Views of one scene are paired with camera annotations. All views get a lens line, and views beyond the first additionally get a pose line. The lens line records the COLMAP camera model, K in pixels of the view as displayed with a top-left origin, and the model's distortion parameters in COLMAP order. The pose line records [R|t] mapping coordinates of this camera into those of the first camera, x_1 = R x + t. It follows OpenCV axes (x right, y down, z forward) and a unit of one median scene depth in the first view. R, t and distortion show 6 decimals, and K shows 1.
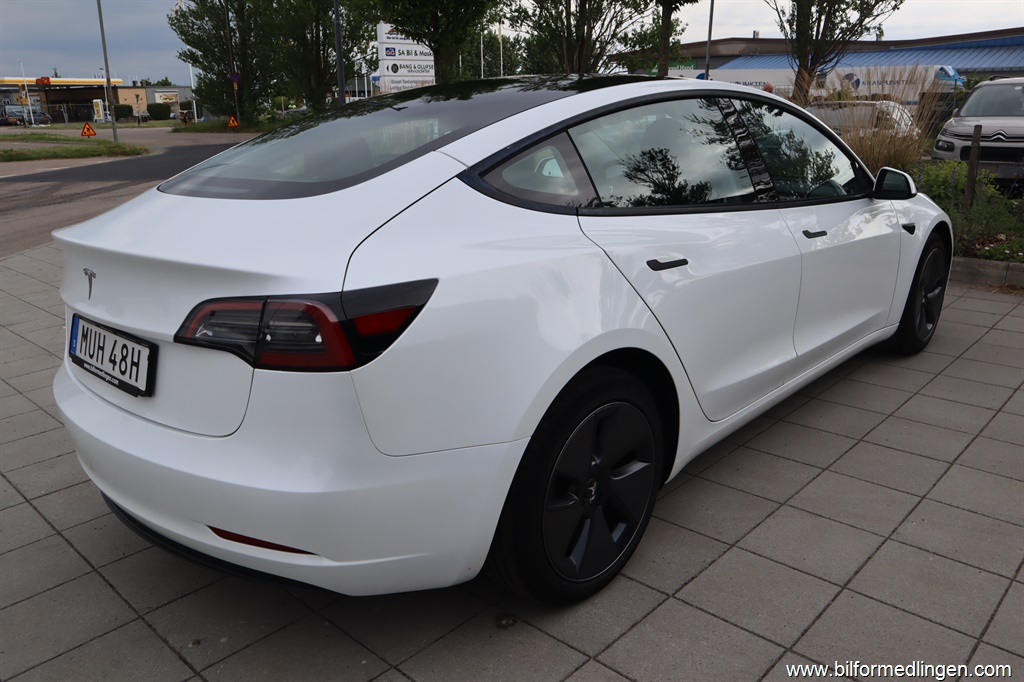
lens RADIAL K [[803.5, 0, 532.0], [0, 803.5, 366.9], [0, 0, 1]] dist [-0.111833, 0.085793]
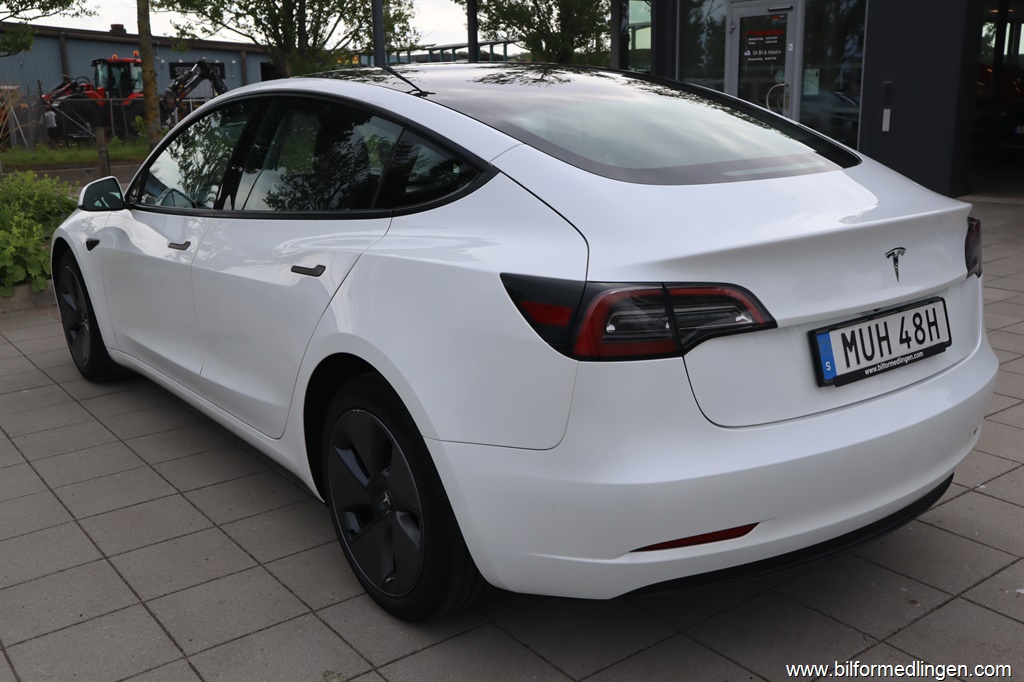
lens RADIAL K [[993.7, 0, 512.0], [0, 993.7, 341.0], [0, 0, 1]] dist [-0.013030, 0.035994]
pose [[0.180470, -0.230147, 0.956275, -0.197384], [0.326917, 0.931001, 0.162368, -0.039818], [-0.927662, 0.283320, 0.243257, 0.127939]]
